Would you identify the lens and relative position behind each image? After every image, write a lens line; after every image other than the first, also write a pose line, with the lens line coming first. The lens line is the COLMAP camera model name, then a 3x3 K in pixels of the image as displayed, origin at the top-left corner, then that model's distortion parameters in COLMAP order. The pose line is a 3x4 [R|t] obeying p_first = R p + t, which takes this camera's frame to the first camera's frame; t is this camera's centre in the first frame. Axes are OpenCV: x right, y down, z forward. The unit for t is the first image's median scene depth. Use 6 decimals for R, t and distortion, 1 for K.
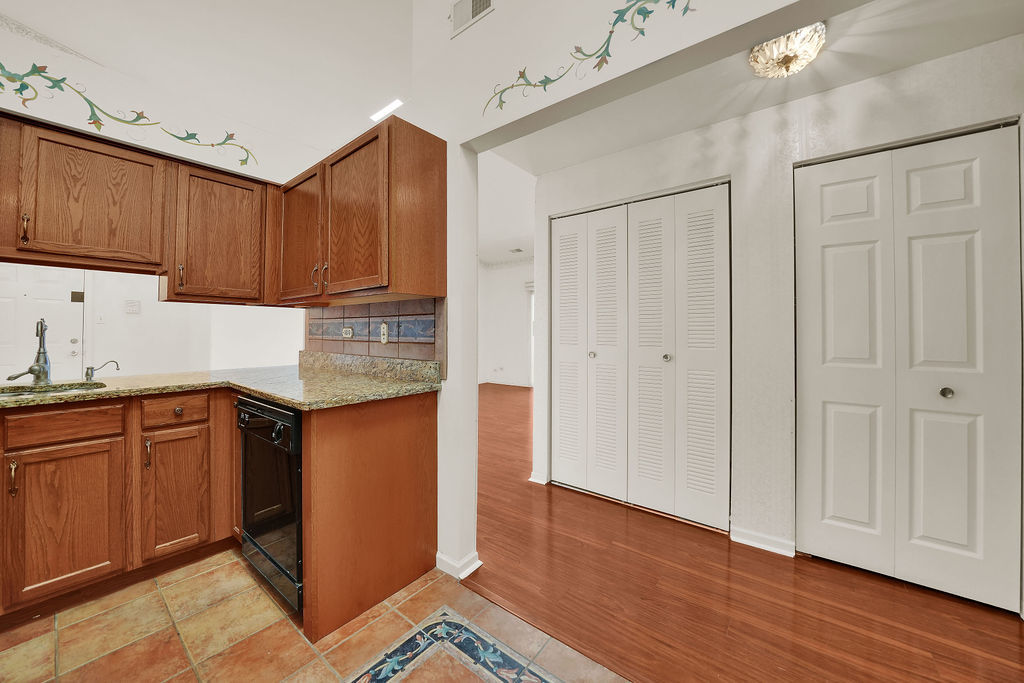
lens RADIAL K [[383.4, 0, 506.6], [0, 383.4, 322.7], [0, 0, 1]] dist [0.000542, 0.000121]
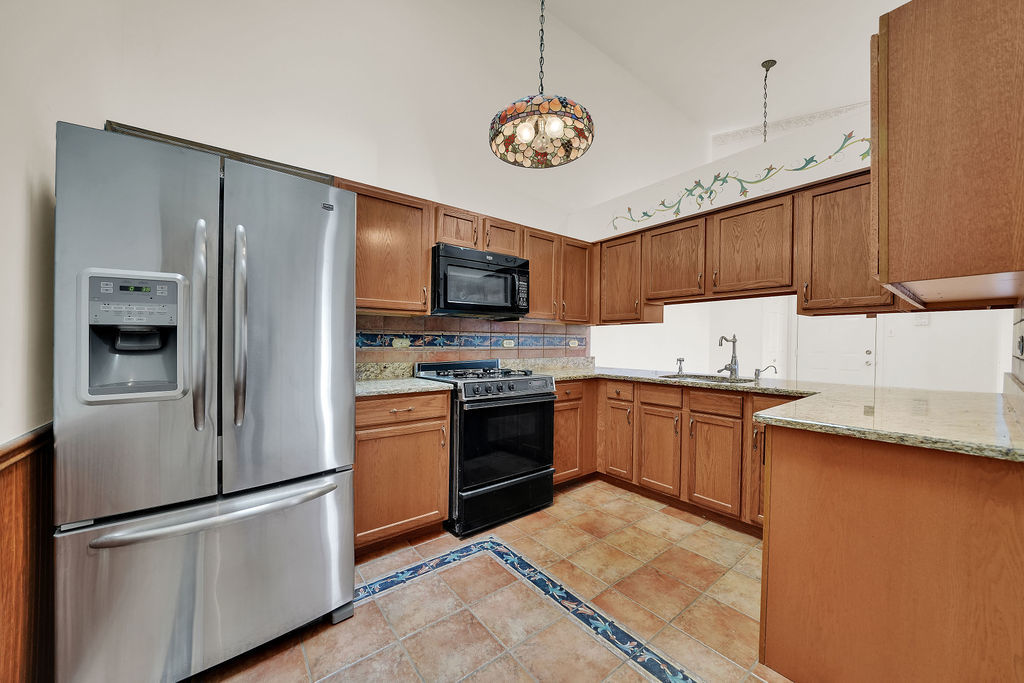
lens RADIAL K [[372.0, 0, 513.7], [0, 372.0, 339.4], [0, 0, 1]] dist [-0.001656, -0.000229]
pose [[-0.198847, -0.008157, -0.979997, 0.432029], [0.024165, 0.999621, -0.013224, 0.008146], [0.979733, -0.026311, -0.198574, 0.461055]]
